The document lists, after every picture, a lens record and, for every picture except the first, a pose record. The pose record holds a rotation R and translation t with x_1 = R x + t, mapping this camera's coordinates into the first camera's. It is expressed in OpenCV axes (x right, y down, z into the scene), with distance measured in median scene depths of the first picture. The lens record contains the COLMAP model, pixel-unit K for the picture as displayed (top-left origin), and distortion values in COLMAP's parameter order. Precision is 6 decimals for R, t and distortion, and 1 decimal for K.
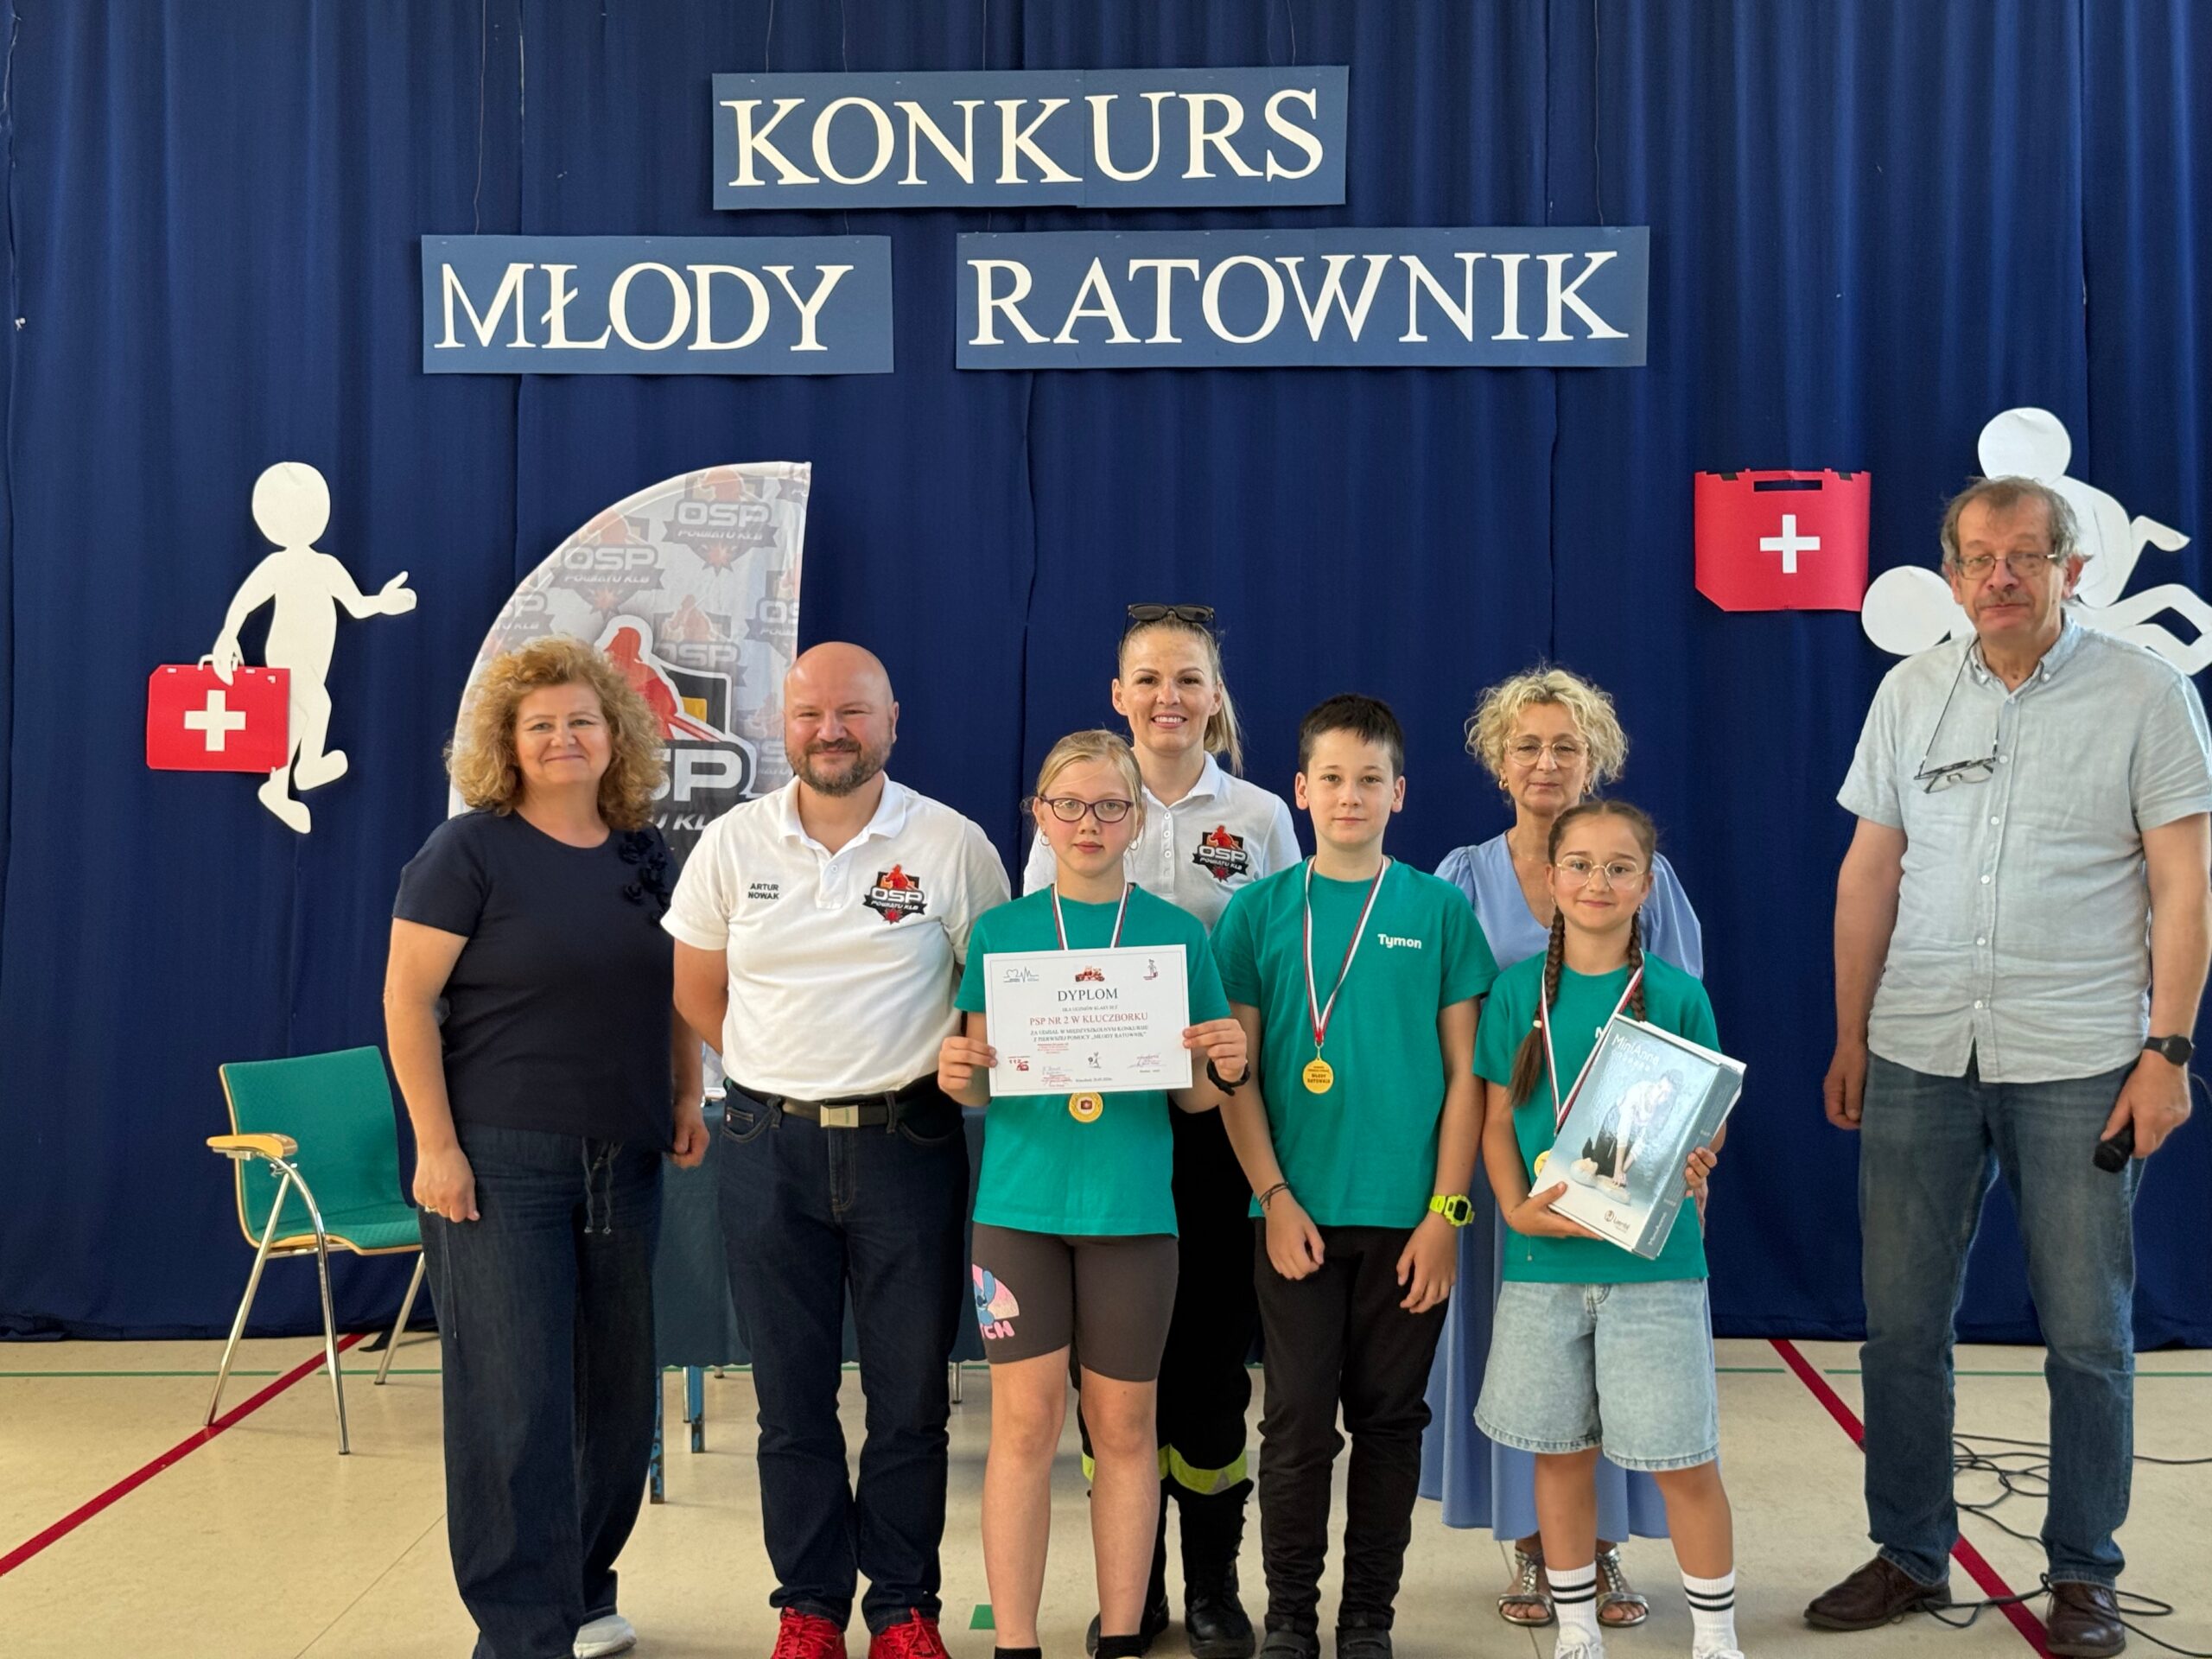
lens RADIAL K [[3069.0, 0, 1104.5], [0, 3069.0, 807.7], [0, 0, 1]] dist [0.232278, -0.547543]
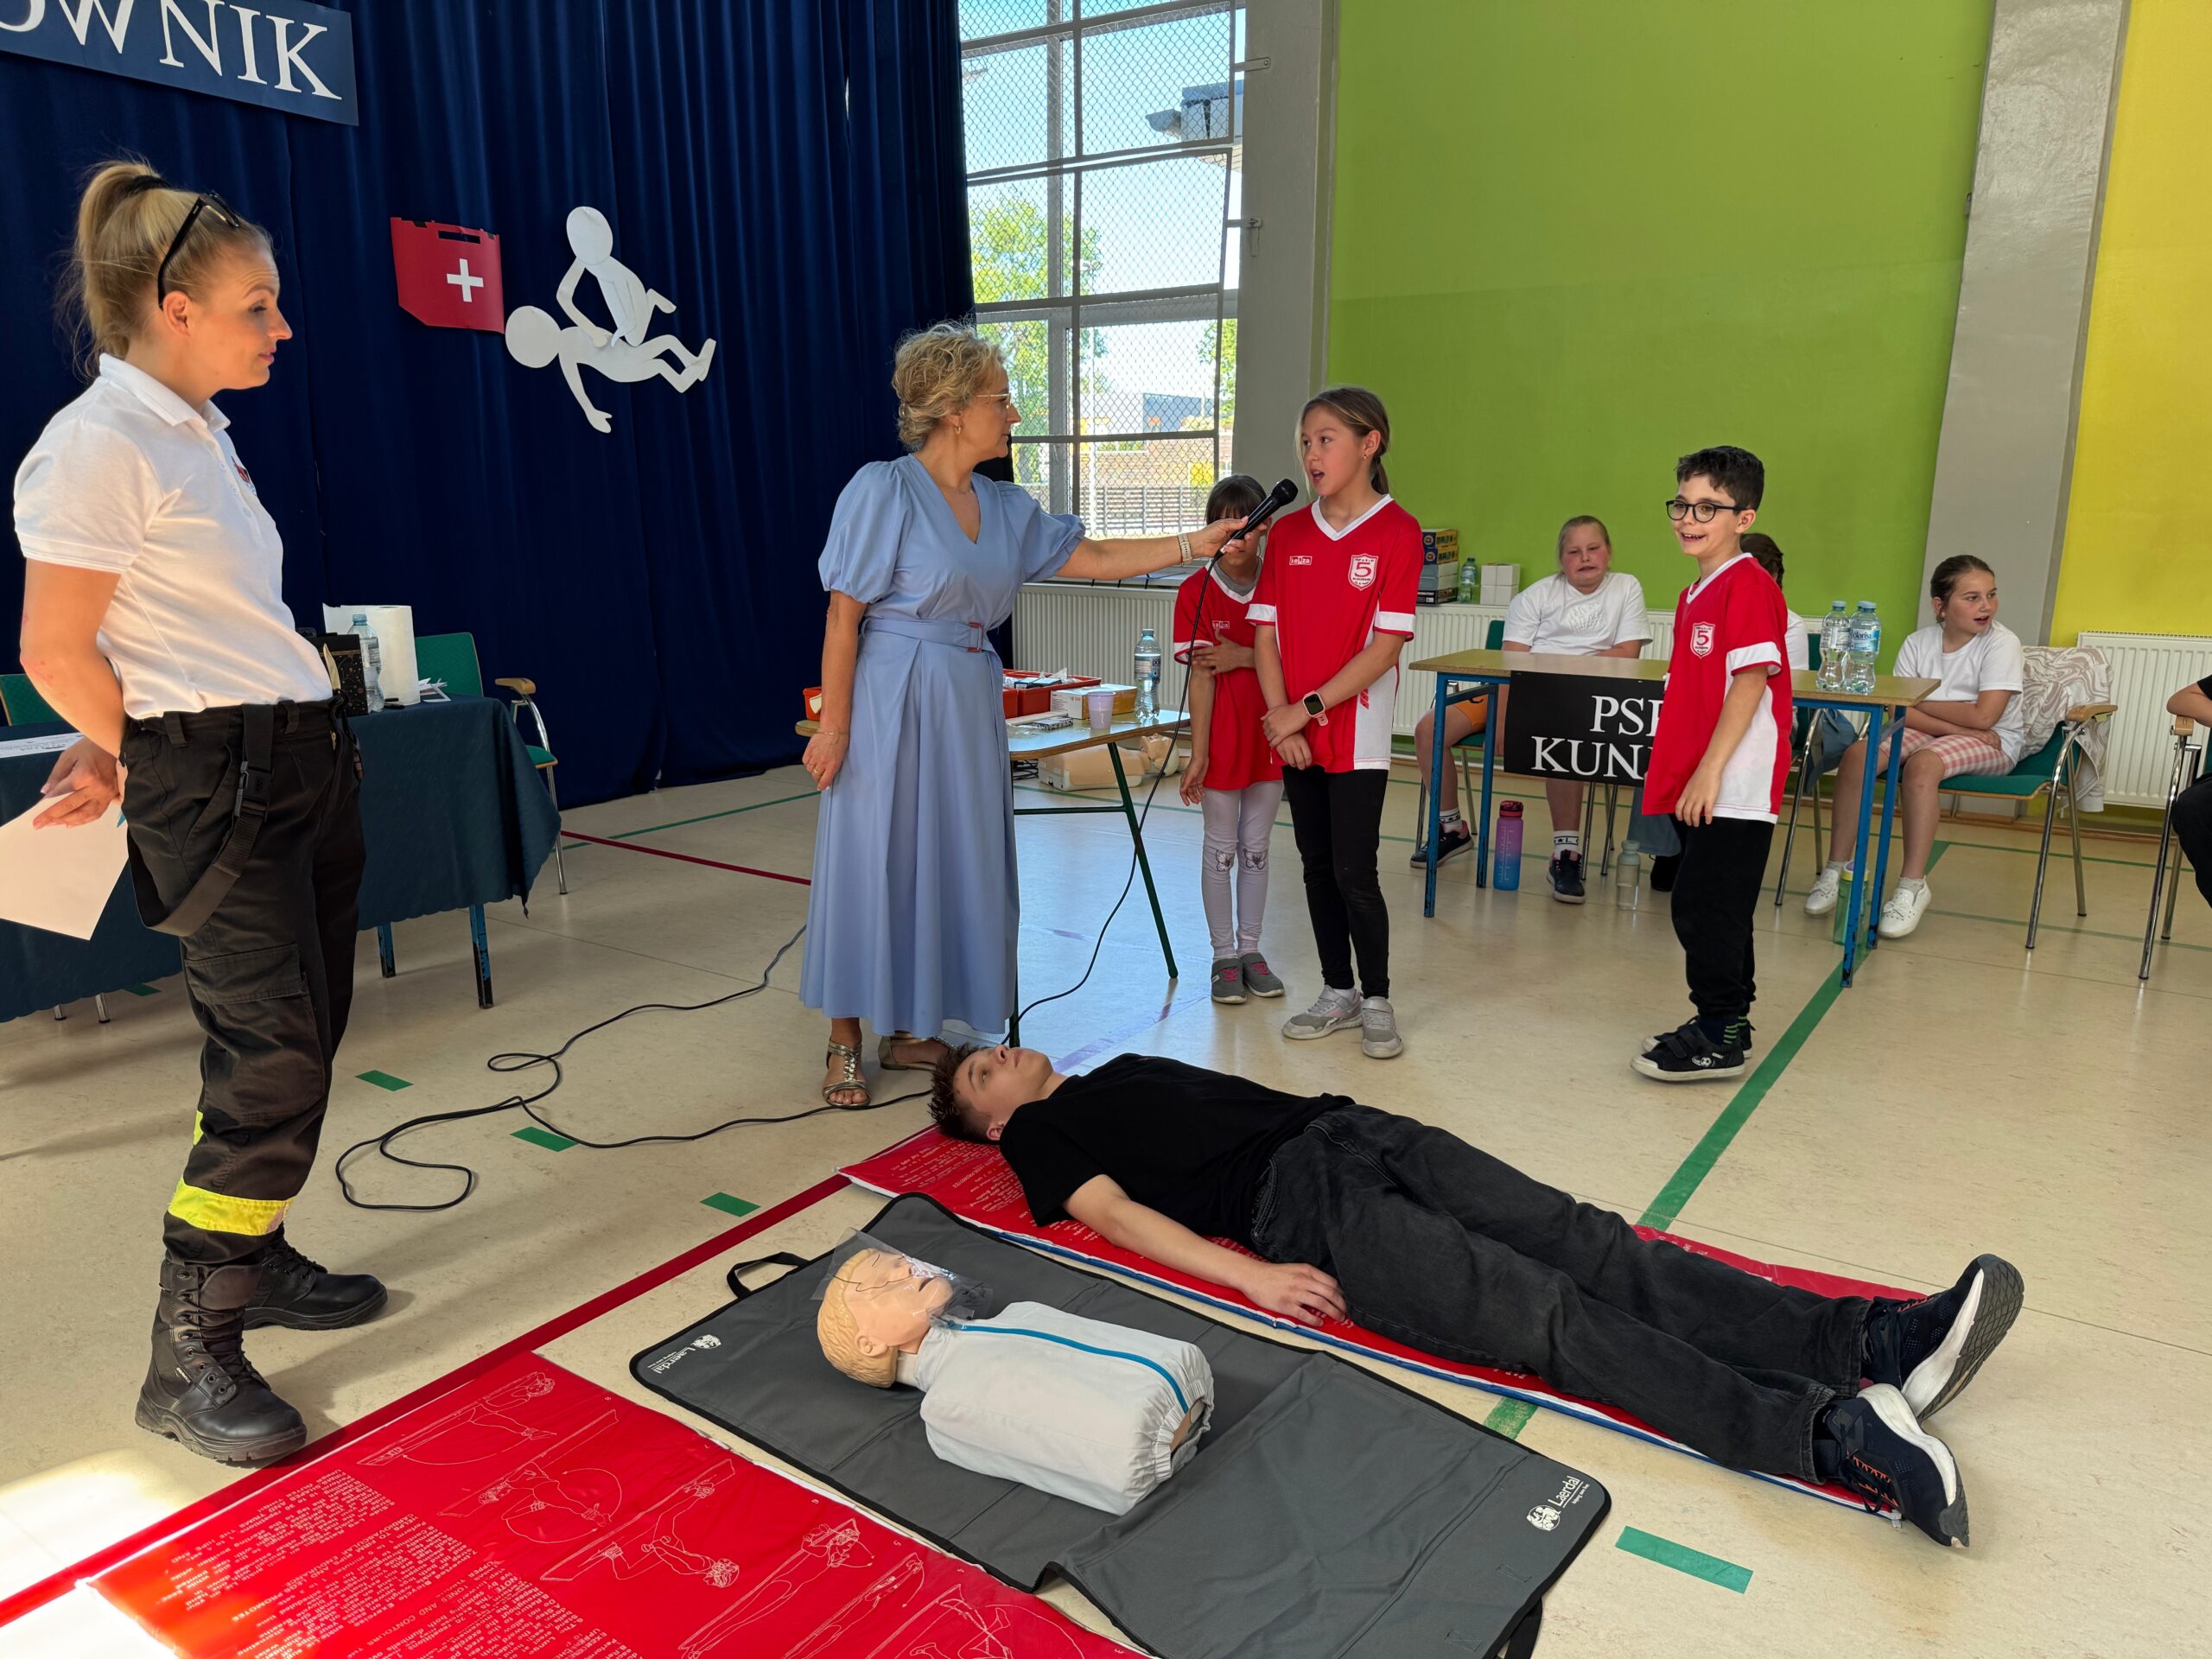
lens RADIAL K [[1559.1, 0, 1106.5], [0, 1559.1, 834.7], [0, 0, 1]] dist [0.001111, -0.003190]
pose [[0.543923, -0.174007, 0.820895, -0.247218], [0.001176, 0.978421, 0.206619, 0.016062], [-0.839134, -0.111420, 0.532391, 0.340253]]
